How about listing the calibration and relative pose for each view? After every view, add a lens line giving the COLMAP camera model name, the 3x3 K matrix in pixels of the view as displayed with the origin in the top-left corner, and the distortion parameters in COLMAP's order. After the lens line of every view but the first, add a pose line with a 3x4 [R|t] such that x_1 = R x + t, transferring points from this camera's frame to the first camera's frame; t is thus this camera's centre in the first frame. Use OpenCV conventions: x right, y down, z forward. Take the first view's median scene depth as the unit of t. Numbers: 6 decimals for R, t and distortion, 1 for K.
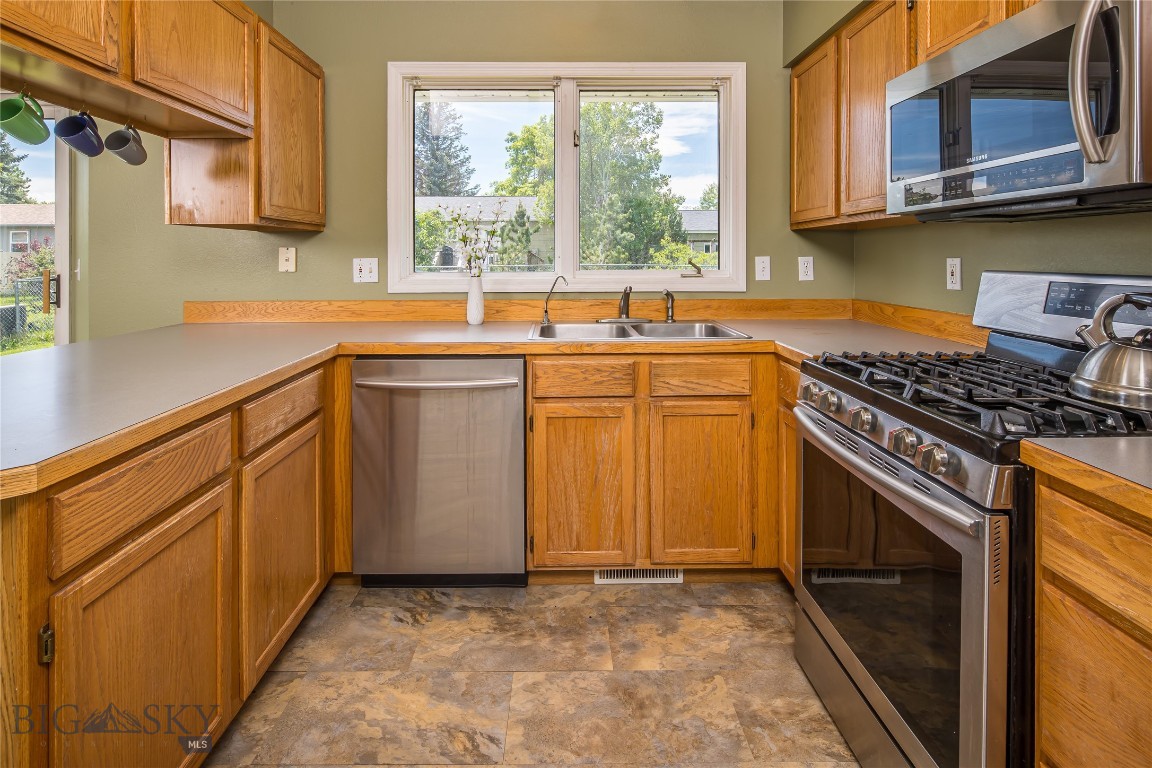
lens RADIAL K [[552.8, 0, 576.7], [0, 552.8, 333.0], [0, 0, 1]] dist [0.000658, 0.000130]
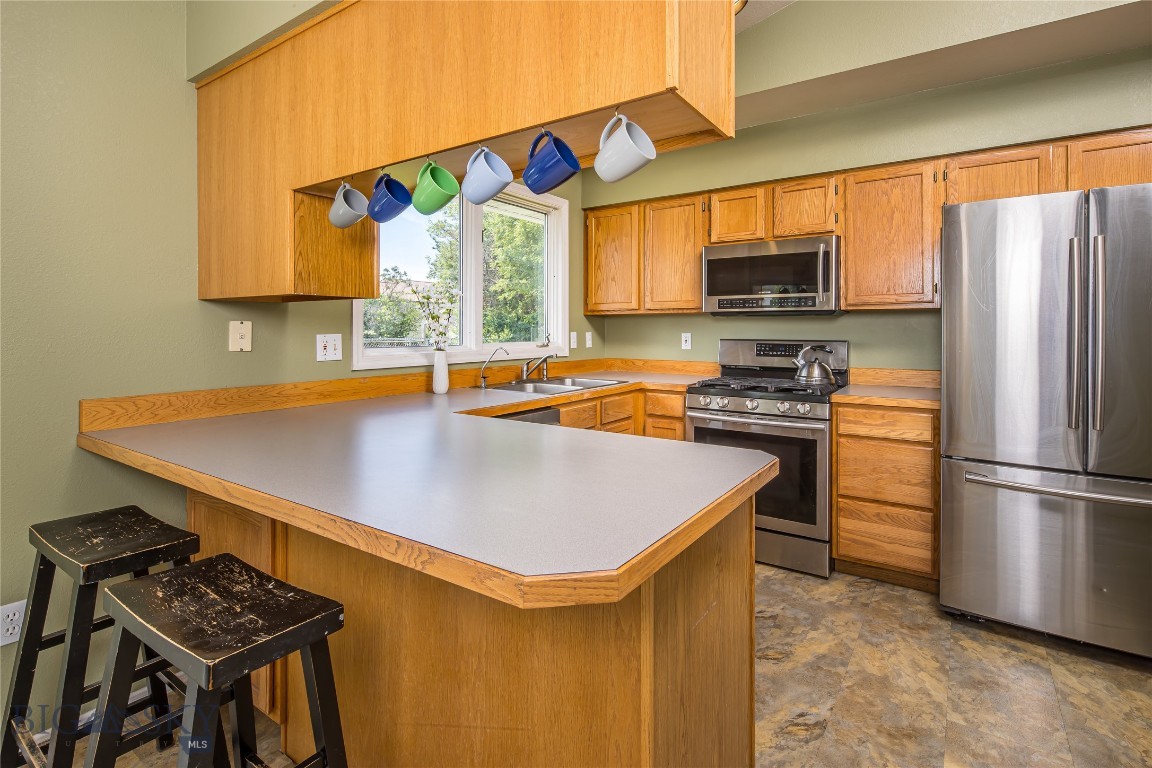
lens RADIAL K [[552.8, 0, 576.7], [0, 552.8, 333.0], [0, 0, 1]] dist [0.000658, 0.000130]
pose [[0.577643, -0.000920, 0.816289, -0.903978], [0.114135, 0.990267, -0.079650, -0.016563], [-0.808271, 0.139177, 0.572126, 0.137401]]
